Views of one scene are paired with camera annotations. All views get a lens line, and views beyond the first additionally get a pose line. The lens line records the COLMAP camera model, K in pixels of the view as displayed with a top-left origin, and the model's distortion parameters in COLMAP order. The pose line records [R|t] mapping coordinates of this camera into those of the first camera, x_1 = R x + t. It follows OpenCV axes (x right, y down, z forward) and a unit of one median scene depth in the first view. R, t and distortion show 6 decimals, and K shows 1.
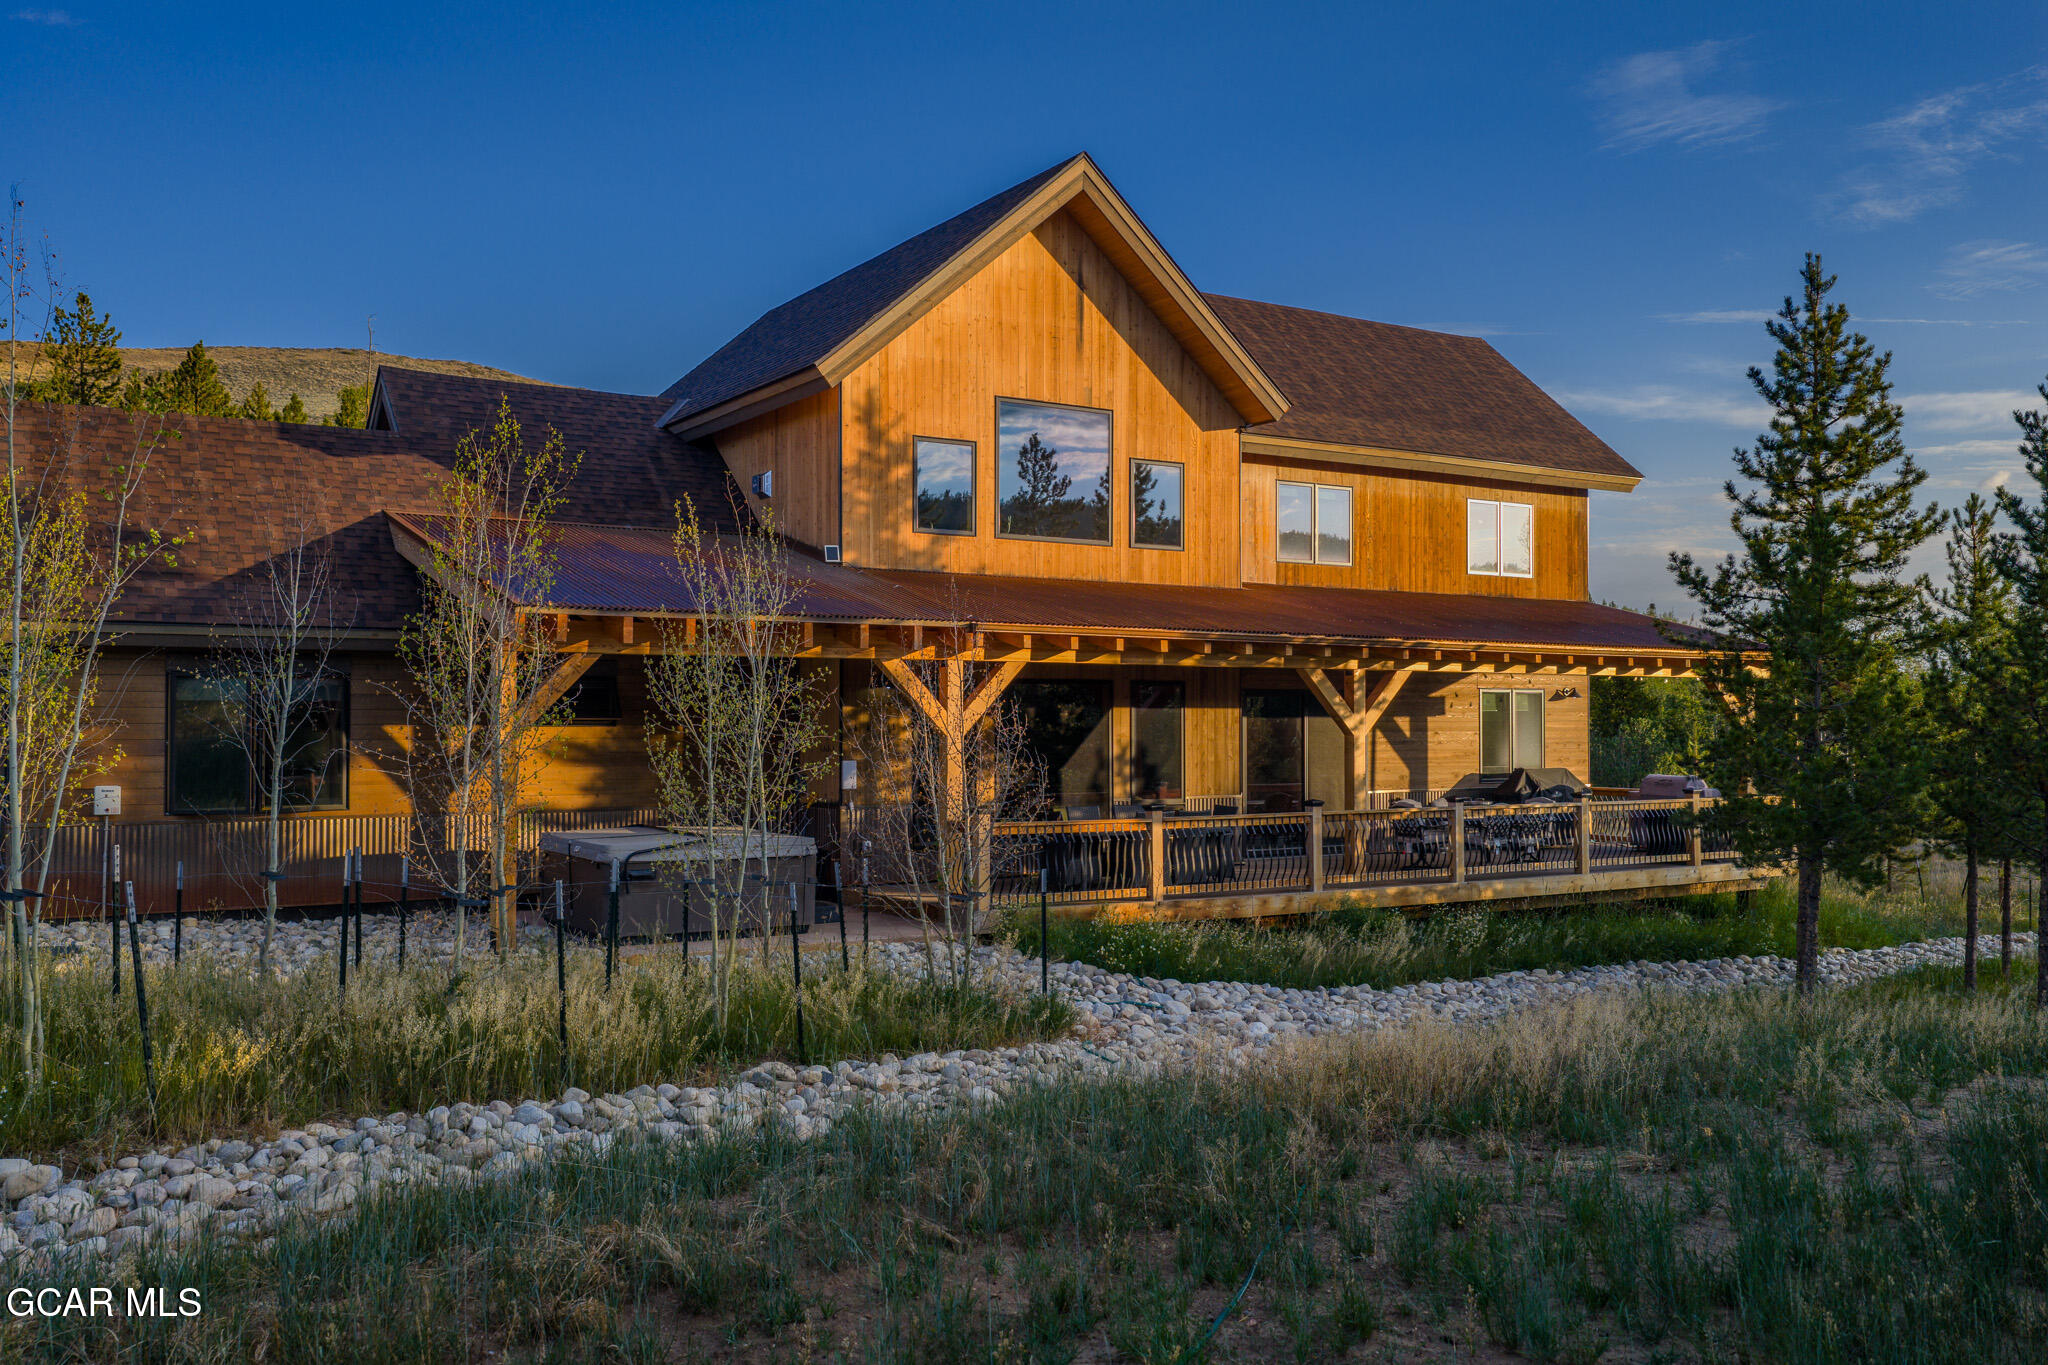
lens RADIAL K [[1660.5, 0, 1033.2], [0, 1660.5, 688.7], [0, 0, 1]] dist [0.003053, -0.031358]
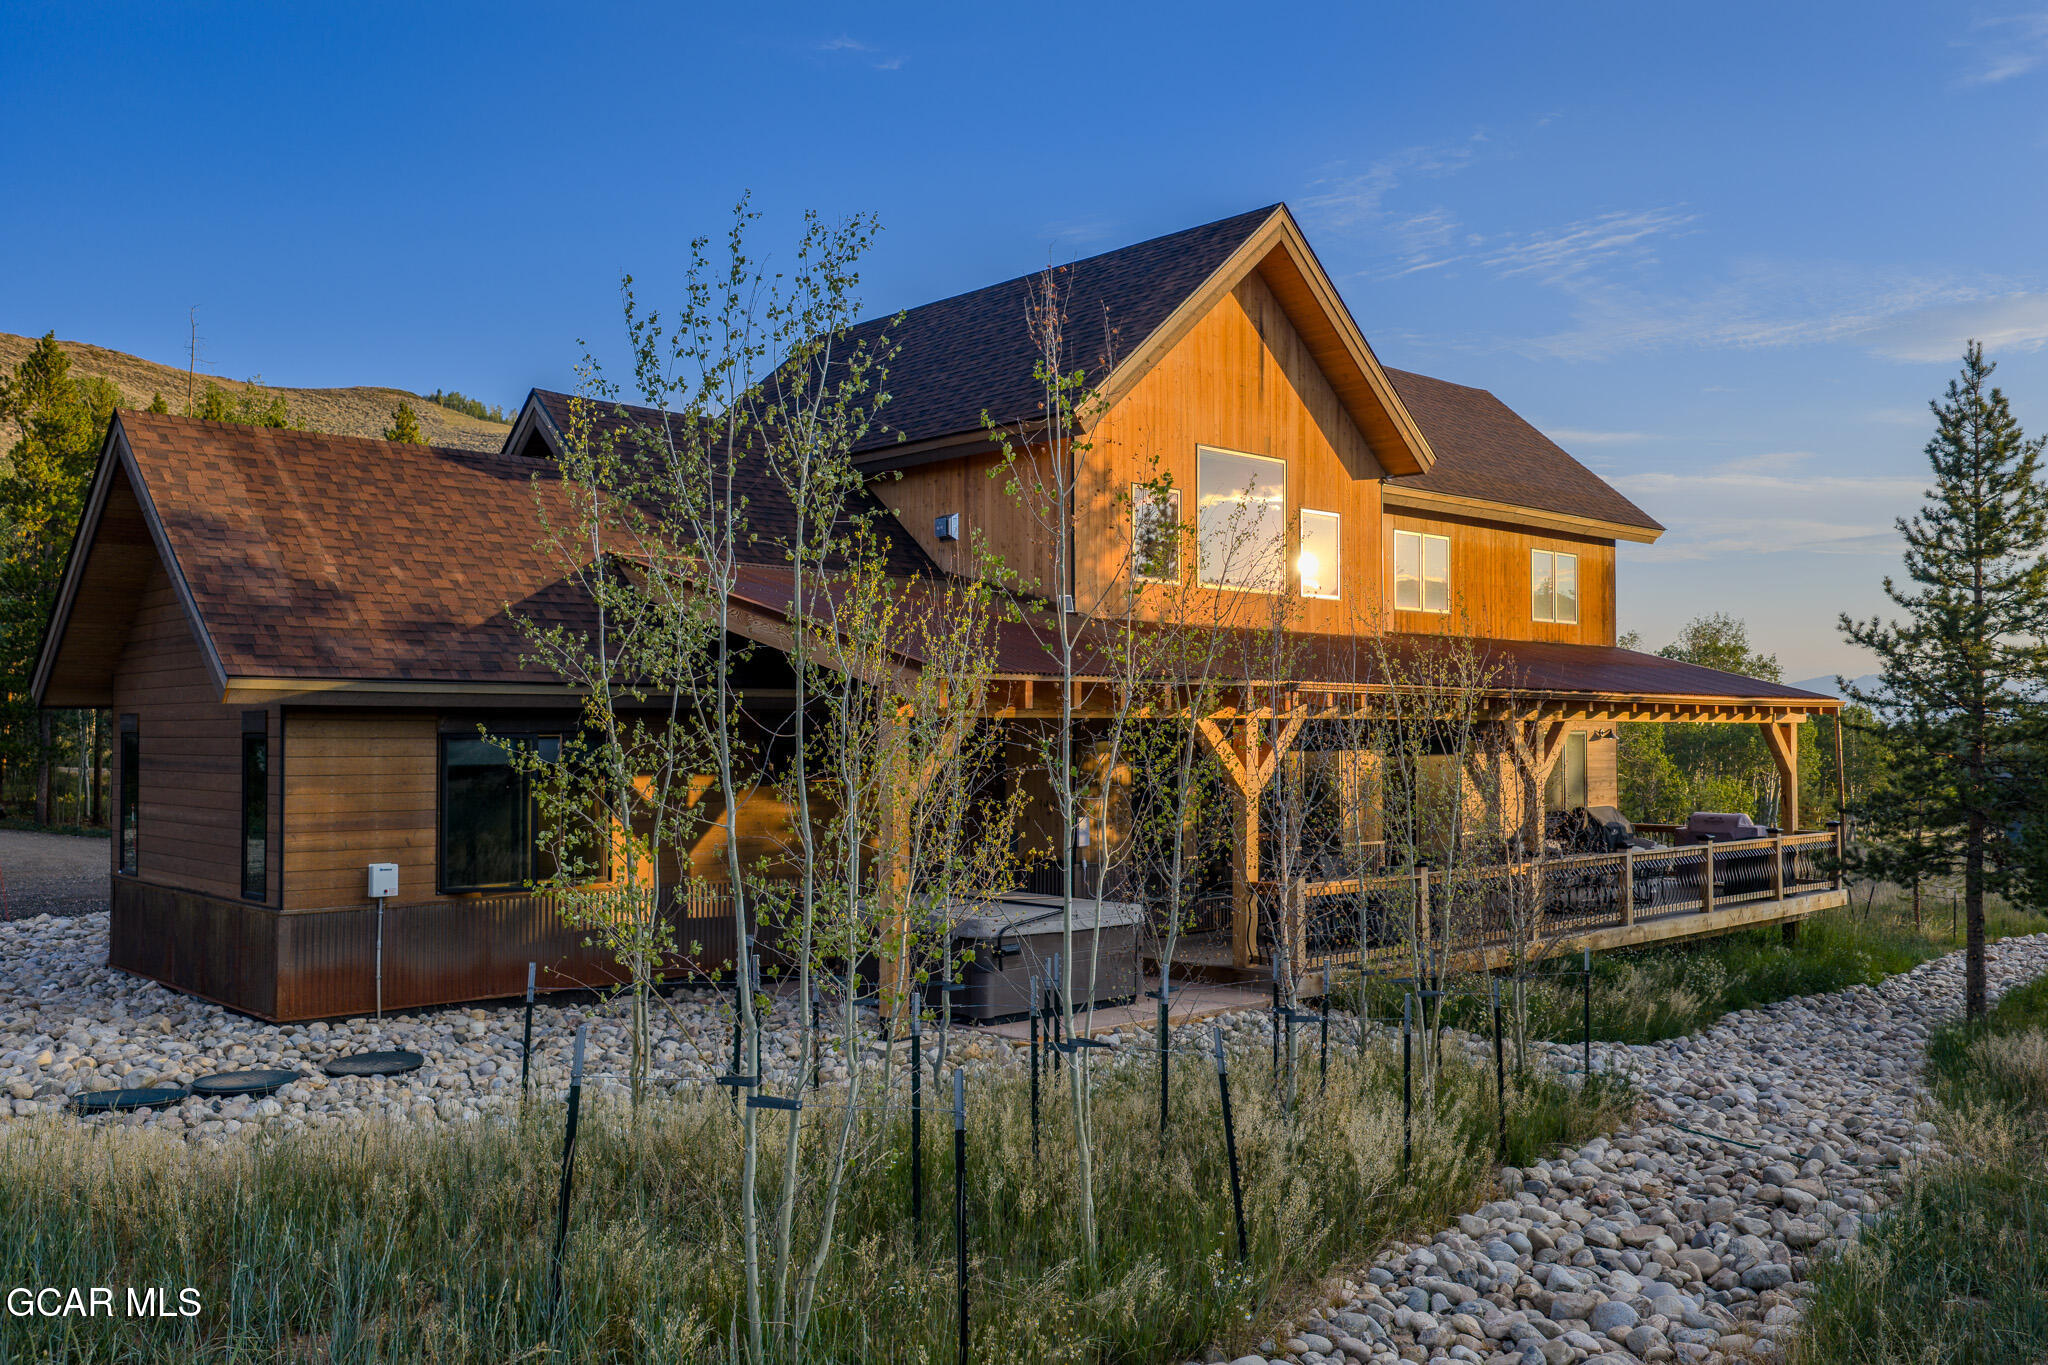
lens RADIAL K [[1660.5, 0, 1008.9], [0, 1660.5, 687.8], [0, 0, 1]] dist [0.003053, -0.031358]
pose [[0.981396, 0.002988, 0.191970, -0.308109], [-0.001705, 0.999975, -0.006846, -0.022949], [-0.191986, 0.006391, 0.981377, 0.050737]]
